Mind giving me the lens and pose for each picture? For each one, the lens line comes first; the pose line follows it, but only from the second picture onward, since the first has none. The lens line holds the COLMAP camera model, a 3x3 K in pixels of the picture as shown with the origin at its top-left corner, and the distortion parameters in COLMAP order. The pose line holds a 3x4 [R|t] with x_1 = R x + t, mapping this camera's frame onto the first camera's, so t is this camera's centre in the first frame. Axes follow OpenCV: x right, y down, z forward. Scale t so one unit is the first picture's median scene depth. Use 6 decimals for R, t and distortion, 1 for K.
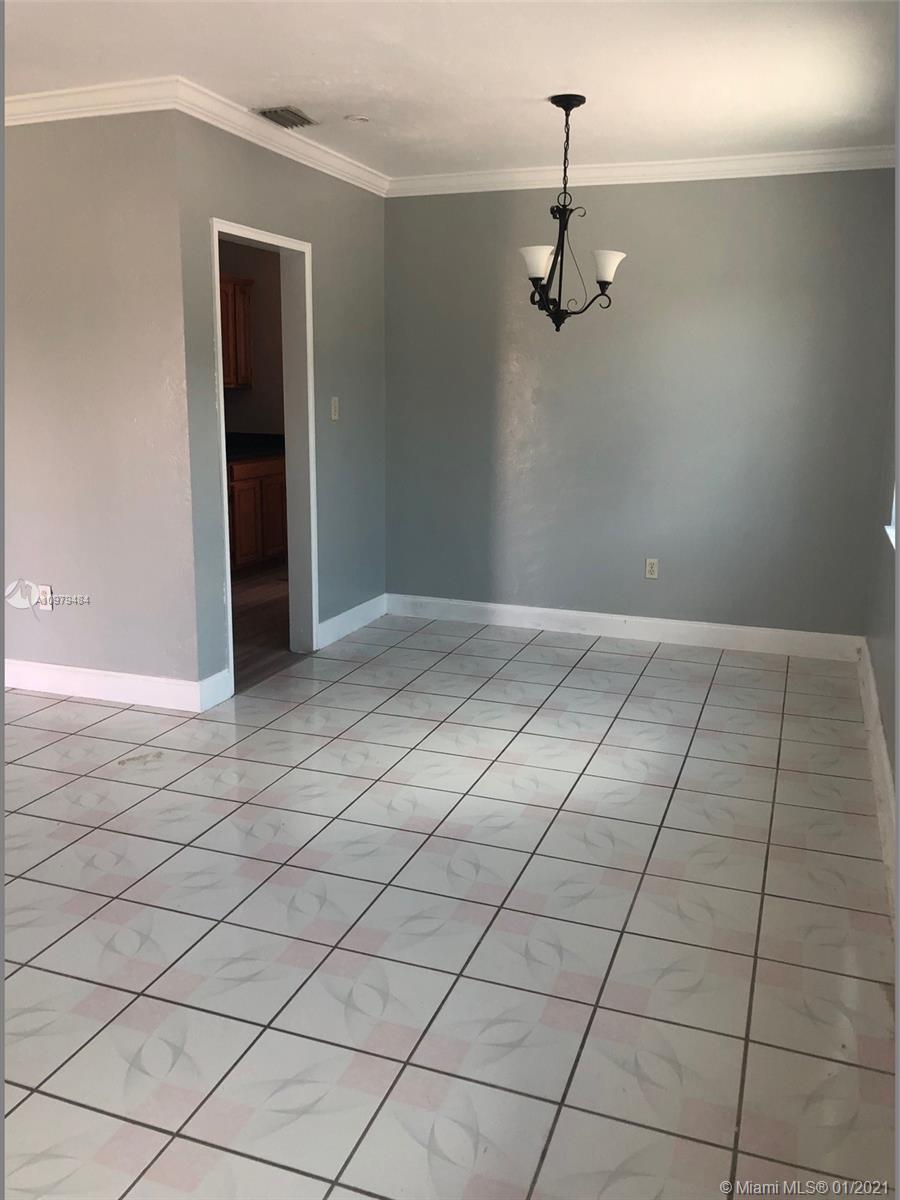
lens RADIAL K [[980.6, 0, 449.4], [0, 980.6, 600.1], [0, 0, 1]] dist [0.008341, 0.011703]
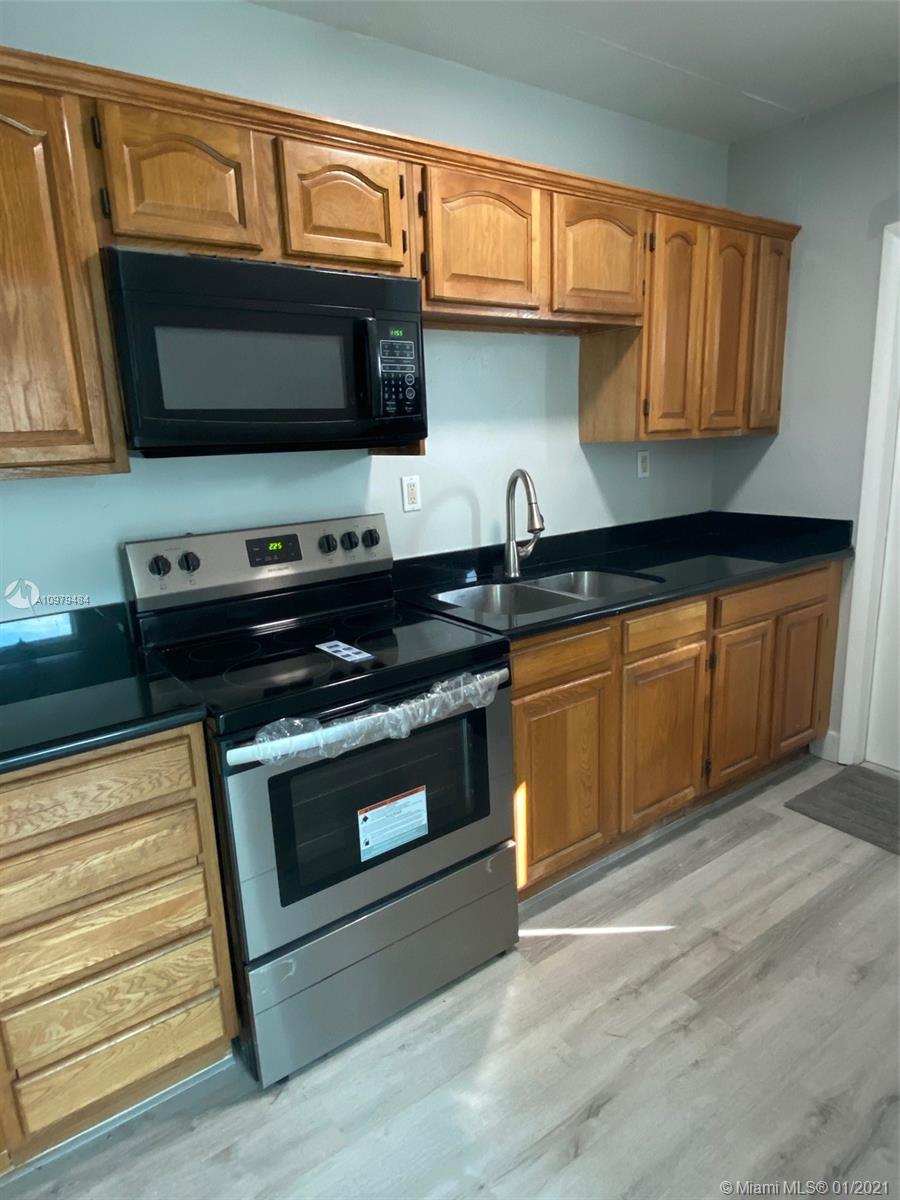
lens RADIAL K [[719.7, 0, 453.1], [0, 719.7, 603.5], [0, 0, 1]] dist [0.035623, -0.019847]
pose [[0.825575, 0.082470, -0.558233, -0.120823], [-0.077904, 0.996447, 0.031997, -0.125540], [0.558888, 0.017073, 0.829067, 0.586660]]
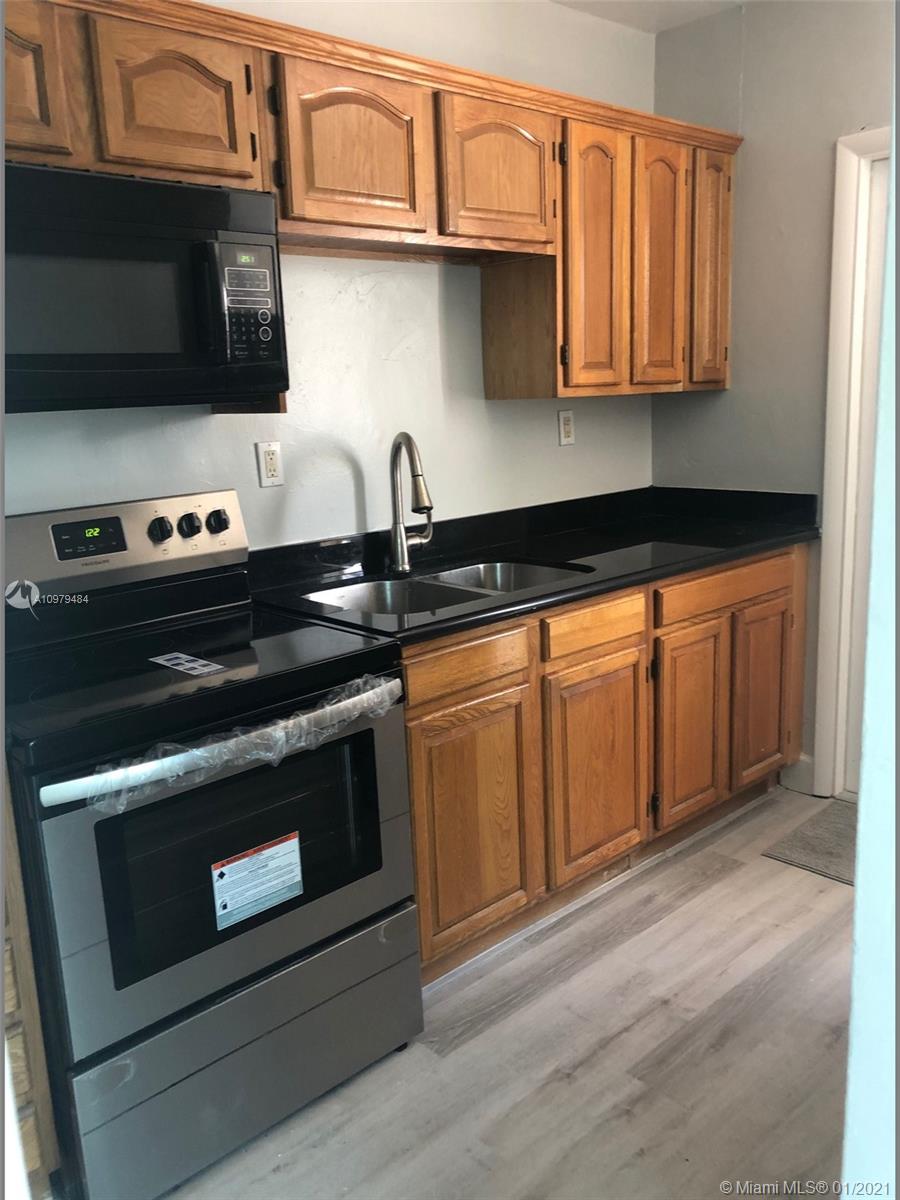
lens RADIAL K [[980.6, 0, 448.0], [0, 980.6, 597.1], [0, 0, 1]] dist [0.008341, 0.011703]
pose [[0.889140, 0.045780, -0.455340, -0.110282], [-0.051597, 0.998668, -0.000347, -0.120536], [0.454718, 0.023803, 0.890318, 0.571881]]
